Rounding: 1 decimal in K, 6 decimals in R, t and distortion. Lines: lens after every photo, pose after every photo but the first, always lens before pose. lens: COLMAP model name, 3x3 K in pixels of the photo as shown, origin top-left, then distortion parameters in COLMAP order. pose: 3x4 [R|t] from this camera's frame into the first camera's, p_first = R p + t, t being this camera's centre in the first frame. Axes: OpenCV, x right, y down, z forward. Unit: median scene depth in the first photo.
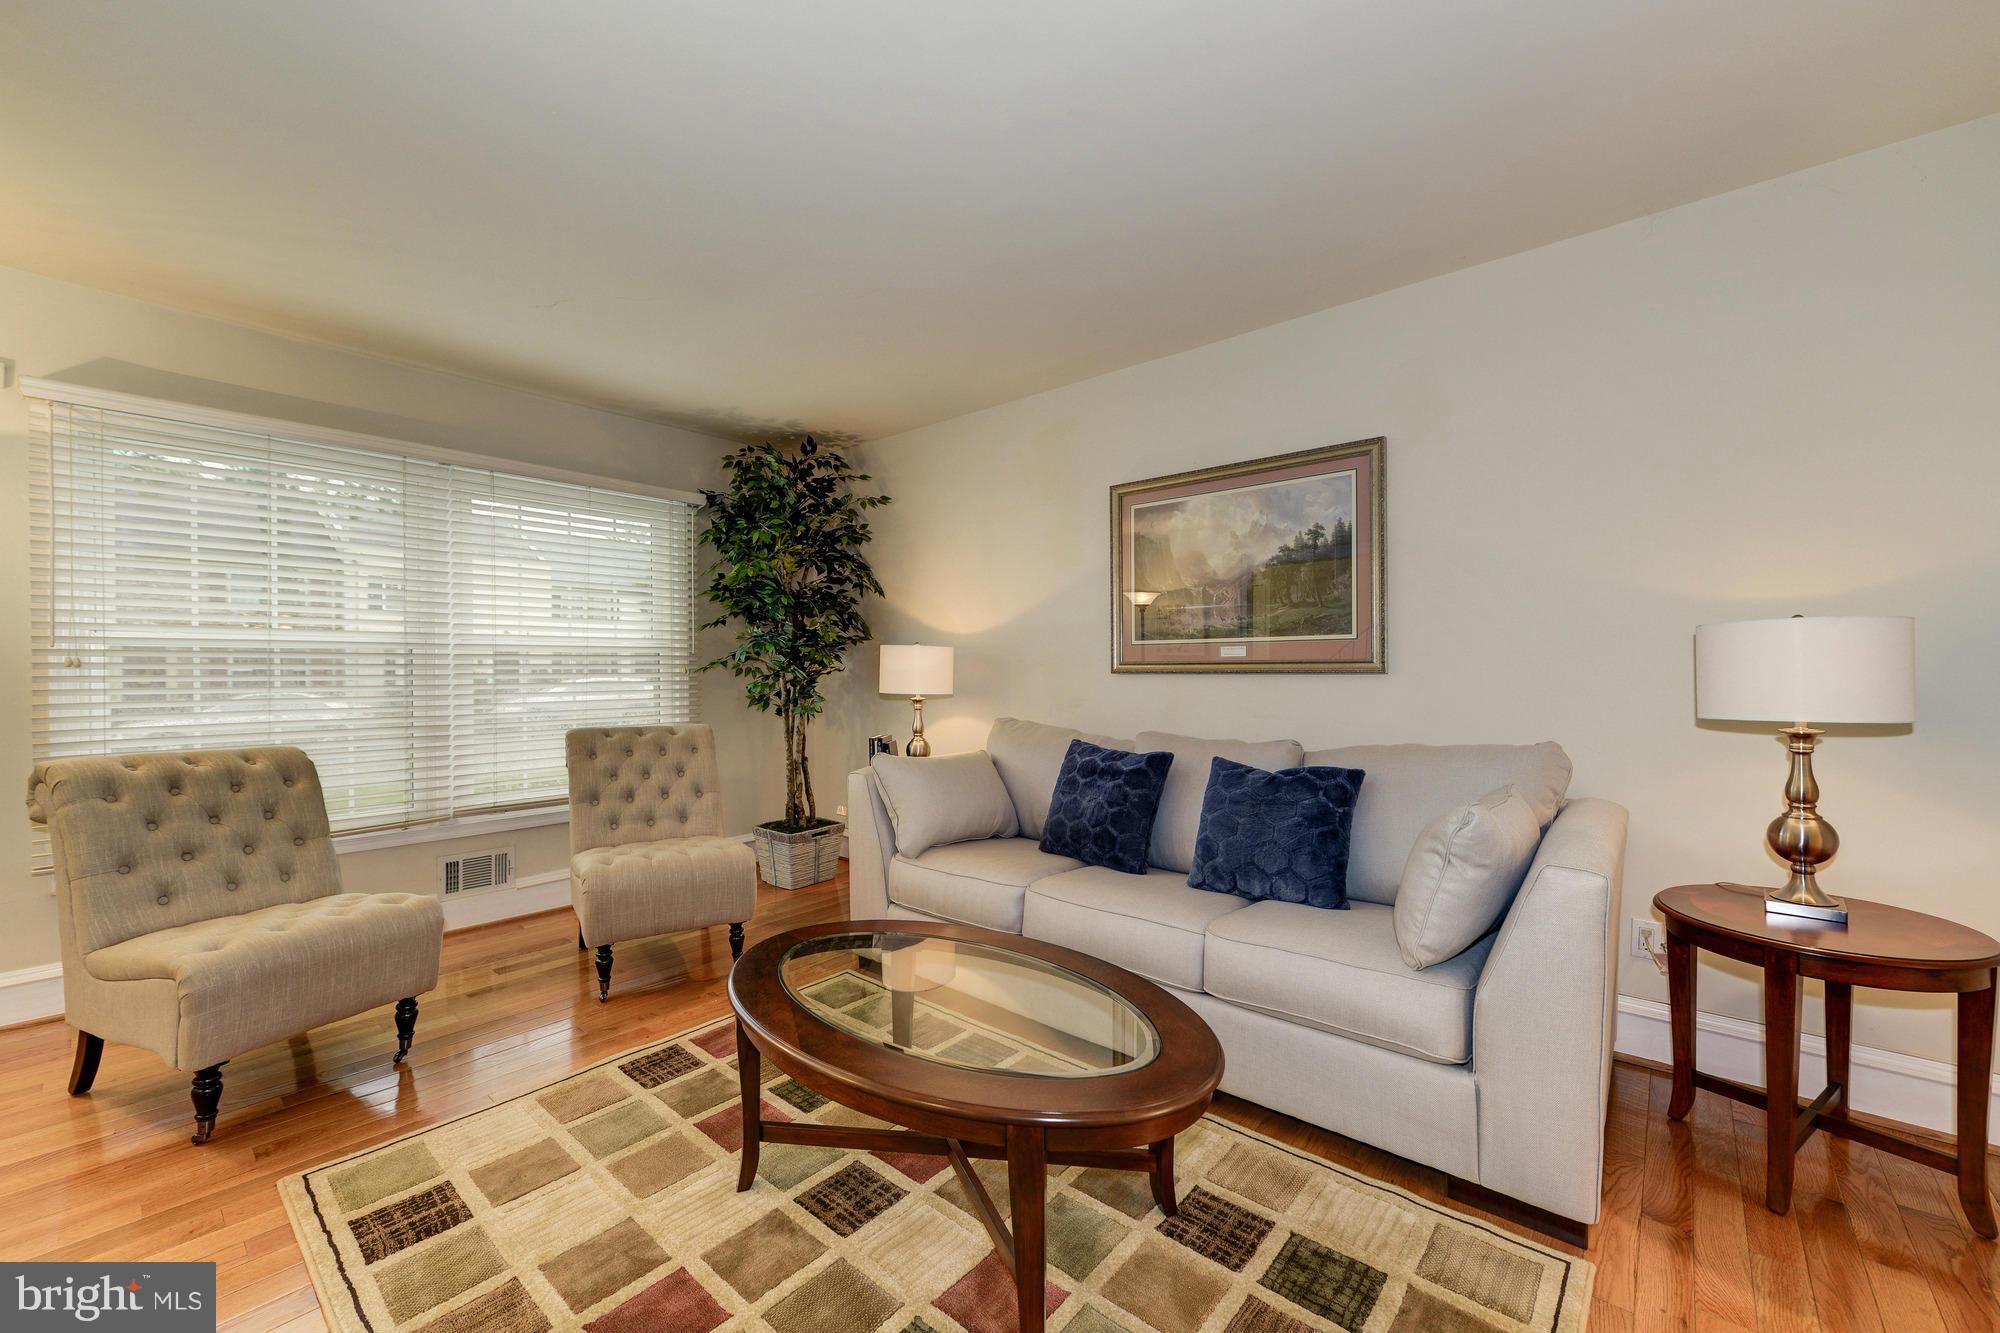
lens RADIAL K [[794.2, 0, 1017.3], [0, 794.2, 671.4], [0, 0, 1]] dist [0.000363, -0.000890]
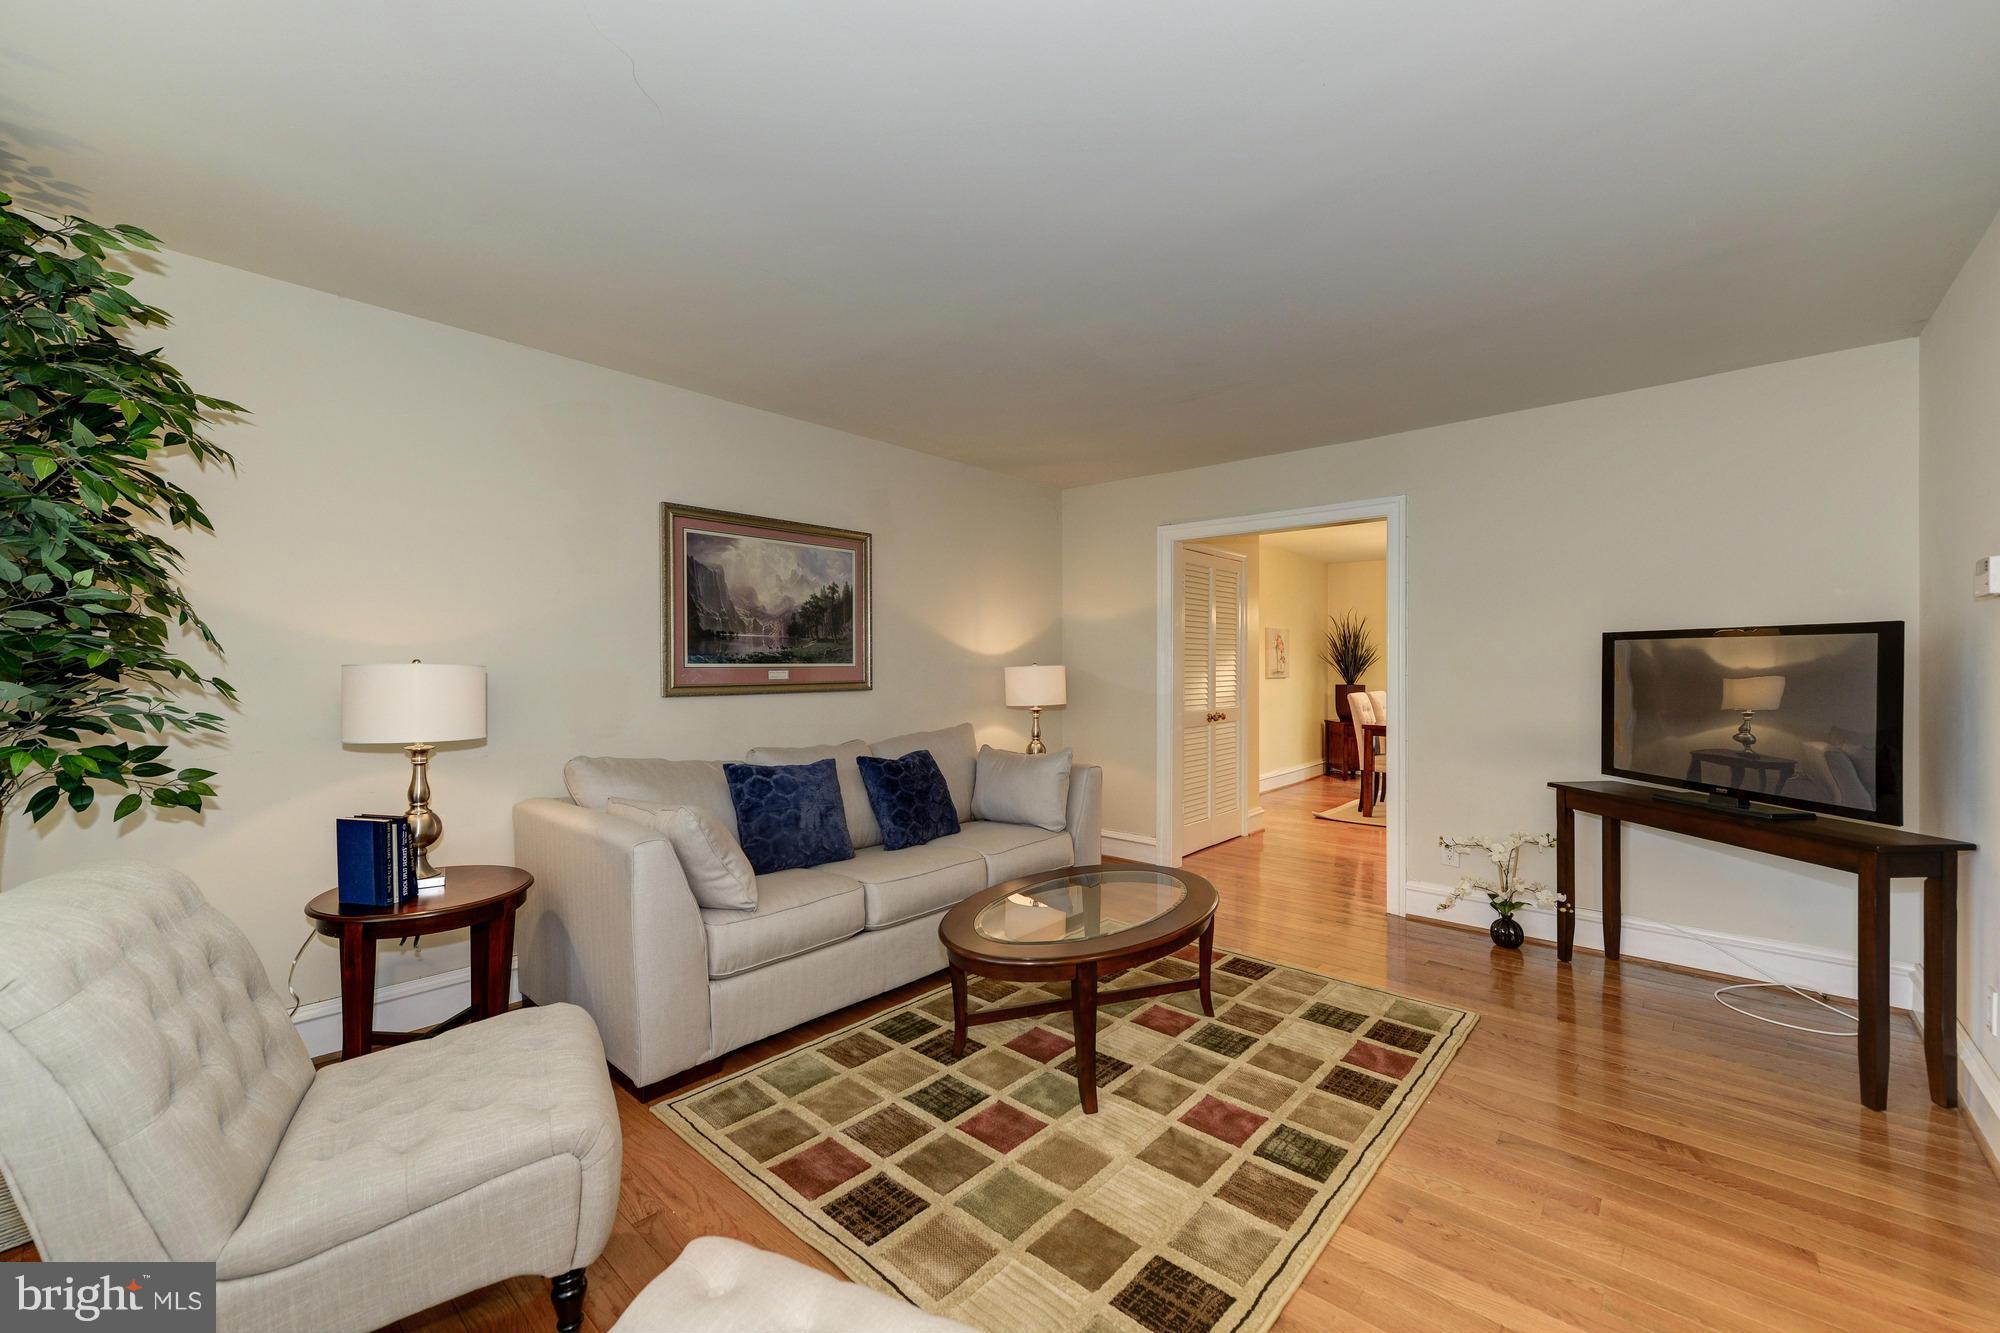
lens RADIAL K [[794.2, 0, 1008.0], [0, 794.2, 666.9], [0, 0, 1]] dist [0.000363, -0.000890]
pose [[0.013014, 0.010831, 0.999857, -0.948554], [0.016667, 0.999800, -0.011047, -0.018818], [-0.999776, 0.016808, 0.012831, 0.654513]]
